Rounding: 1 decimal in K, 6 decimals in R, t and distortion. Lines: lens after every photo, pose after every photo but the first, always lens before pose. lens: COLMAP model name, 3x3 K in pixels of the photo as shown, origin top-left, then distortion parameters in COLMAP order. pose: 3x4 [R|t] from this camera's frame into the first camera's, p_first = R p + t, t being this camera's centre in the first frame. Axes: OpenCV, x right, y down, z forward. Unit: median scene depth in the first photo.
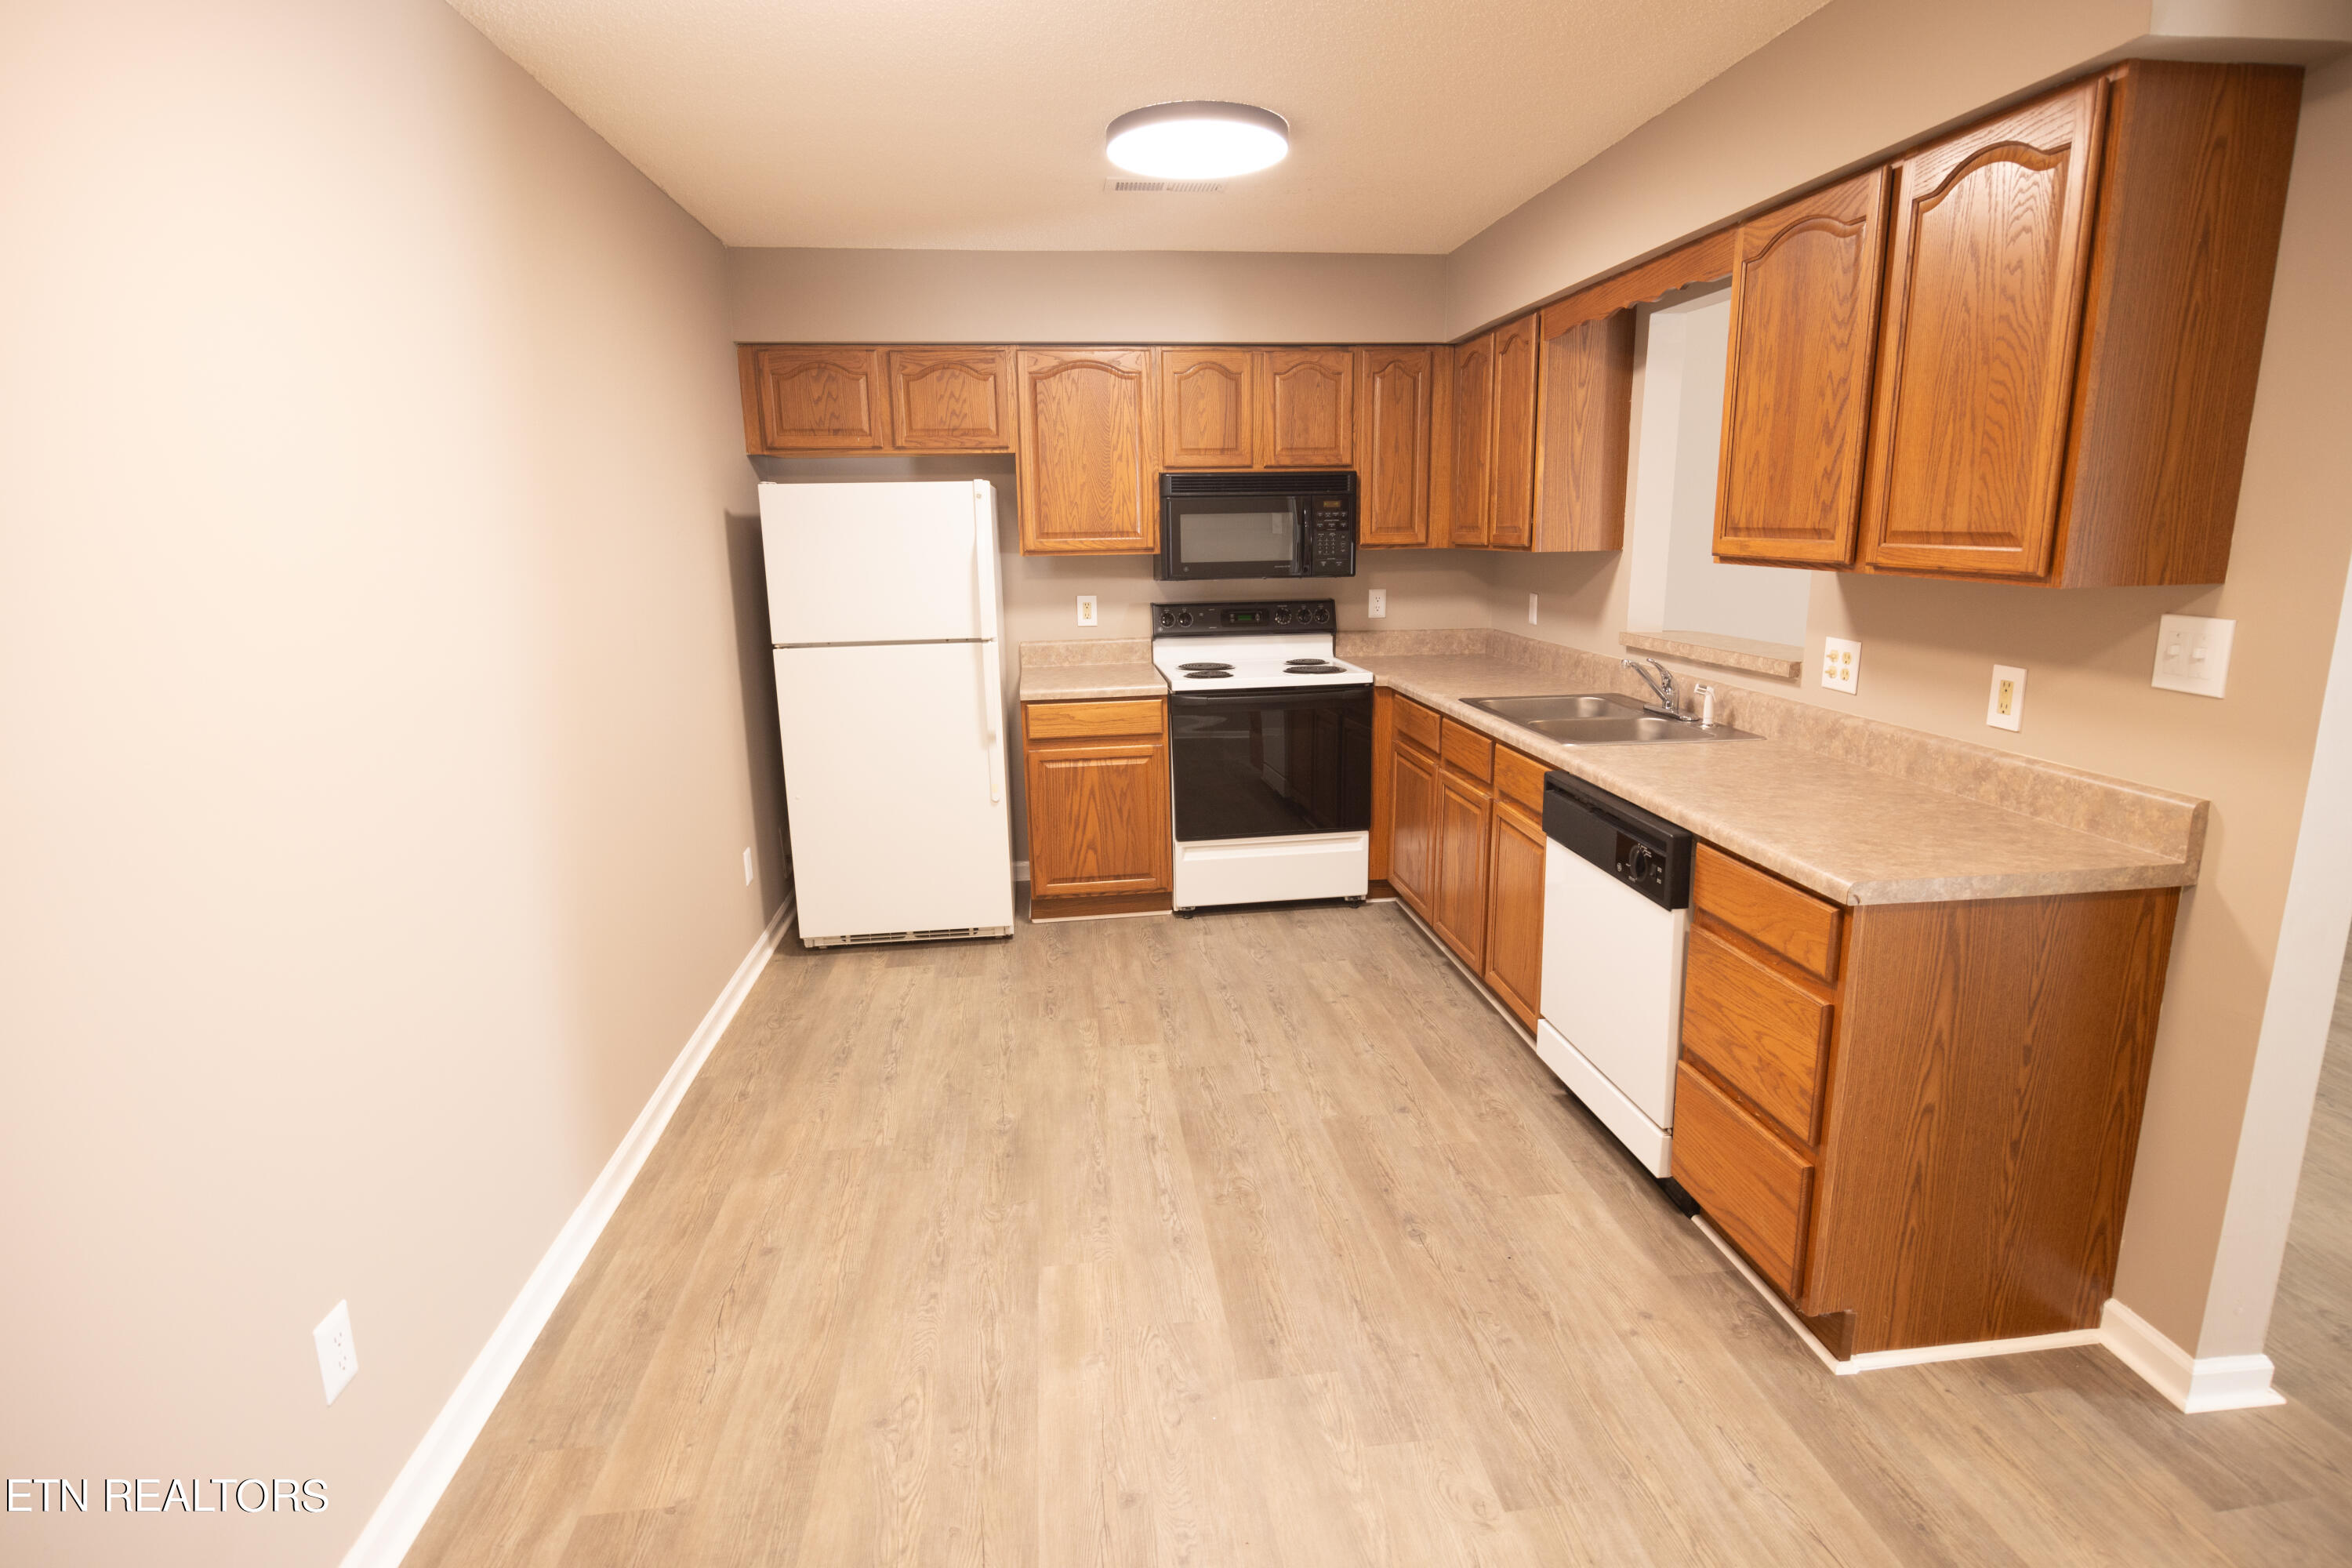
lens RADIAL K [[1184.6, 0, 1178.3], [0, 1184.6, 767.9], [0, 0, 1]] dist [-0.013316, -0.000479]
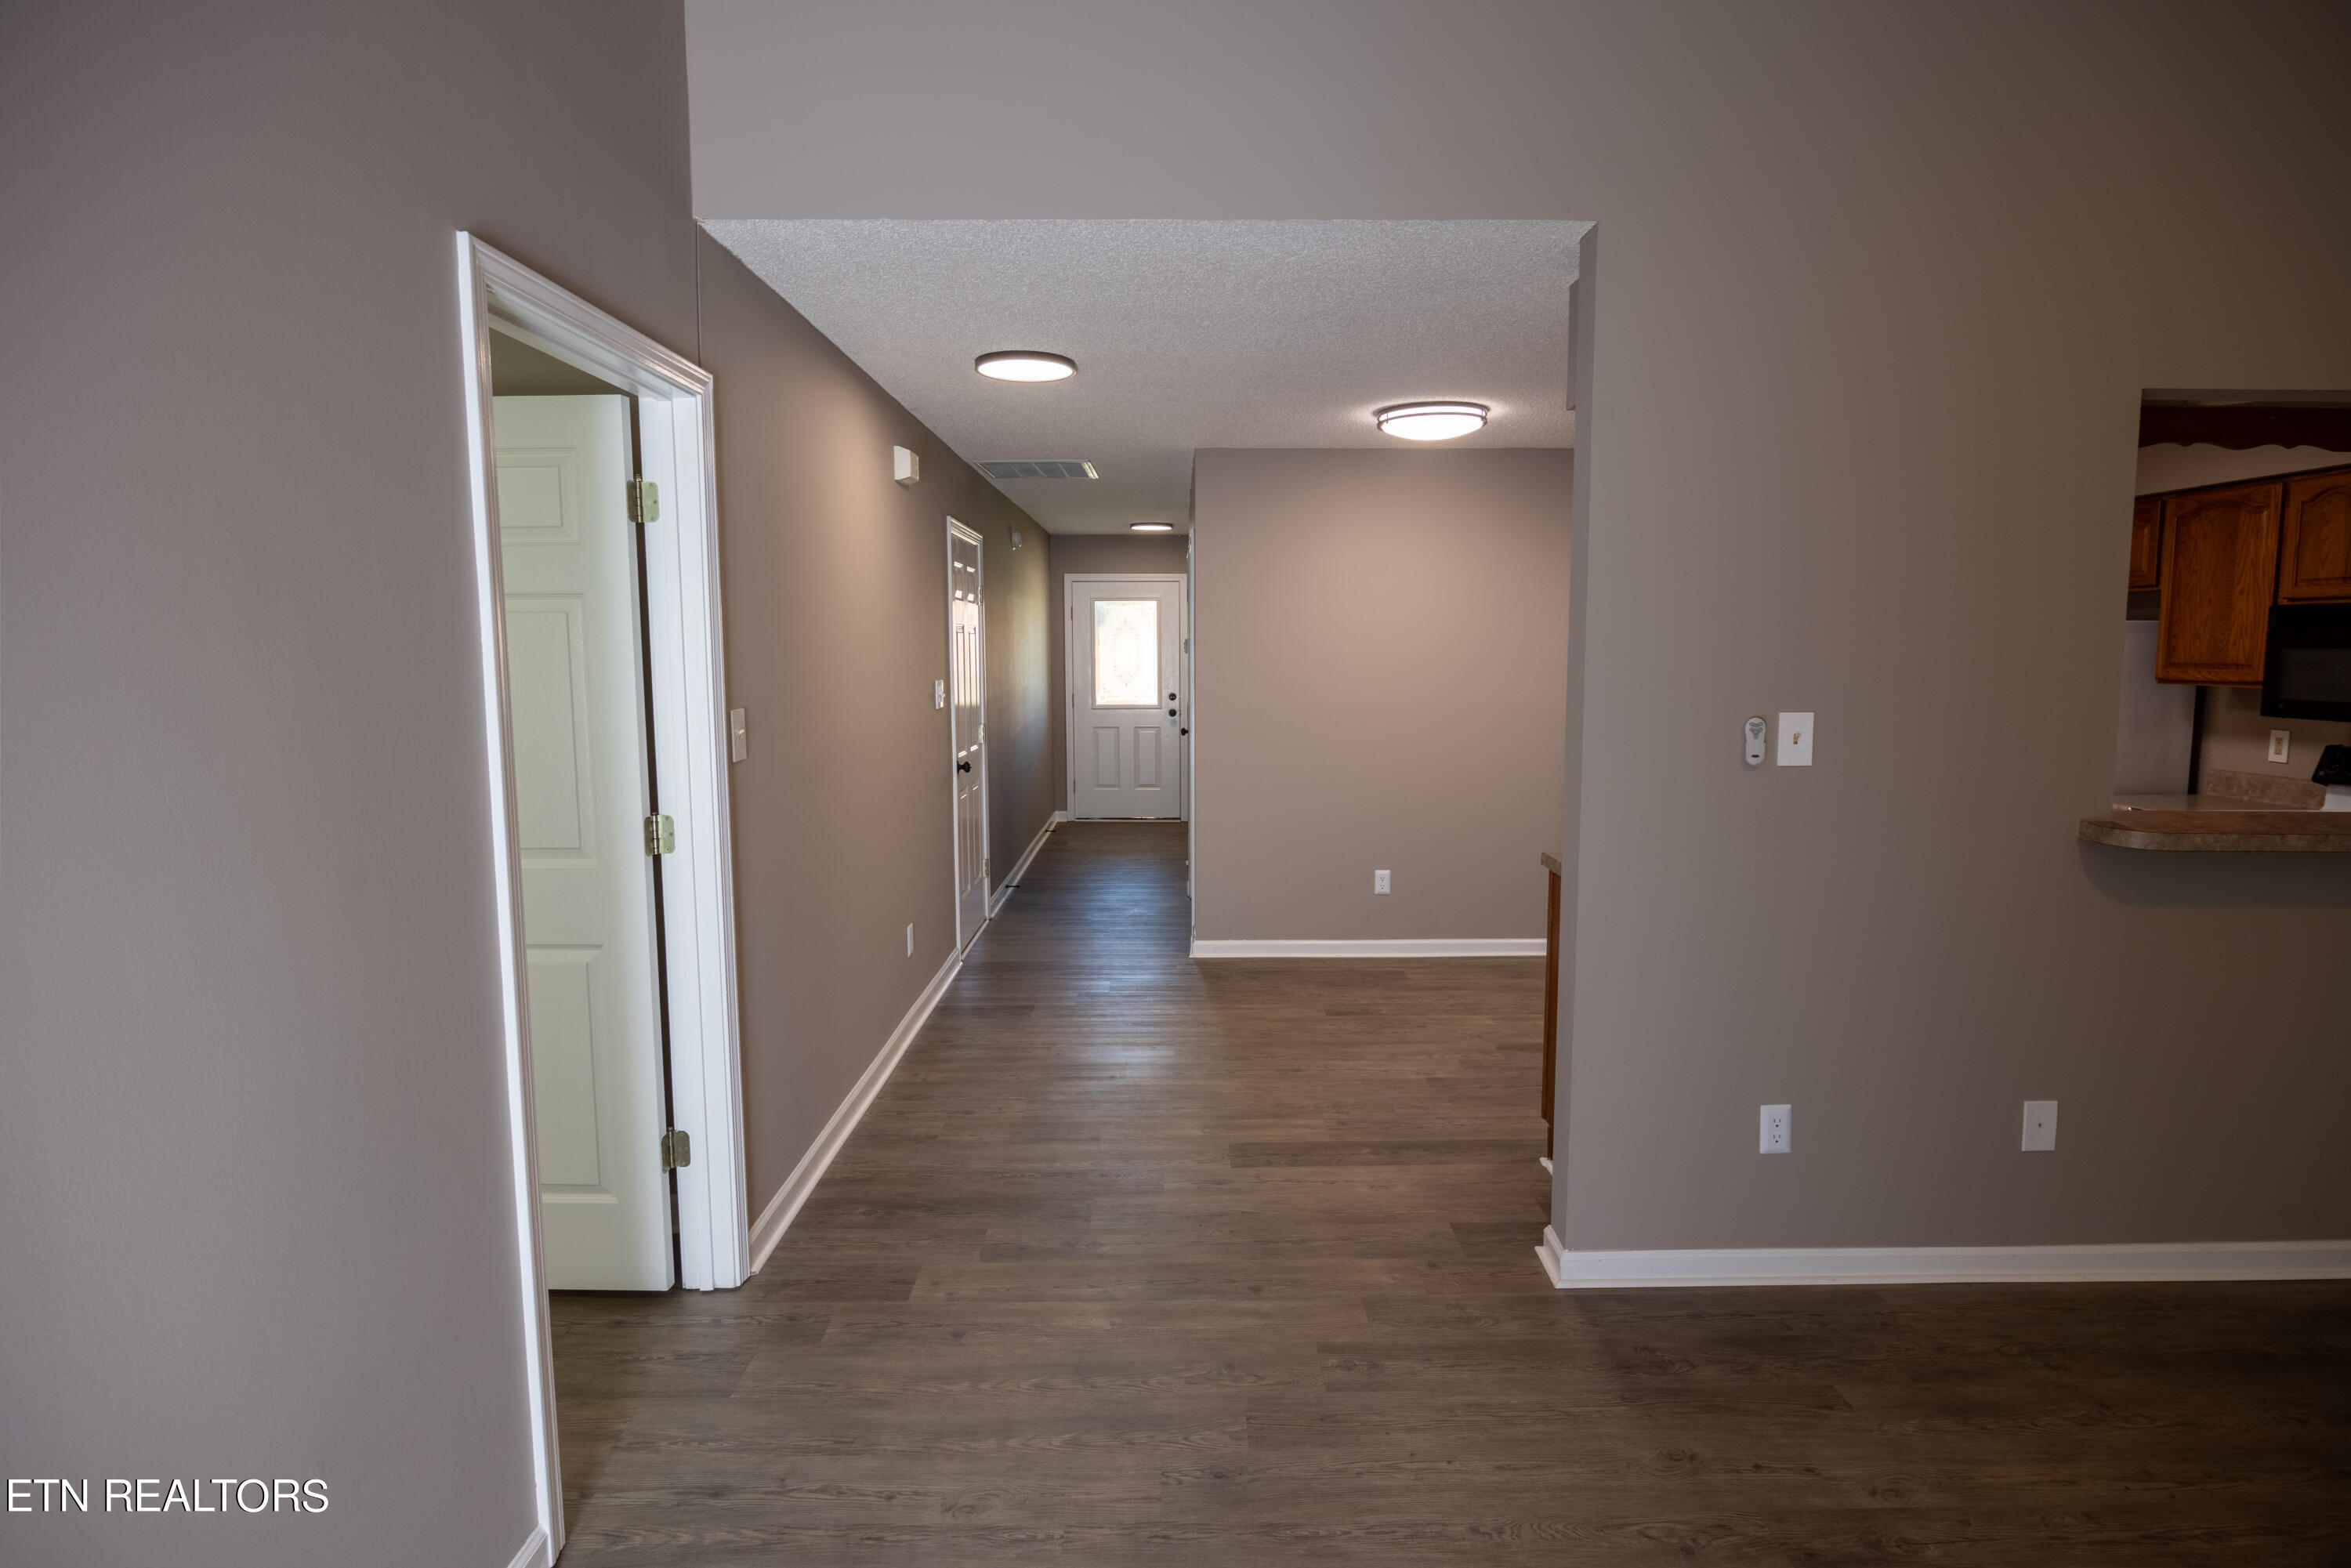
lens RADIAL K [[1184.0, 0, 1181.0], [0, 1184.0, 780.3], [0, 0, 1]] dist [-0.013316, -0.000479]
pose [[-0.117973, 0.125637, -0.985037, 1.048852], [-0.202170, 0.968149, 0.147696, -0.073024], [0.972219, 0.216569, -0.088816, 0.253485]]
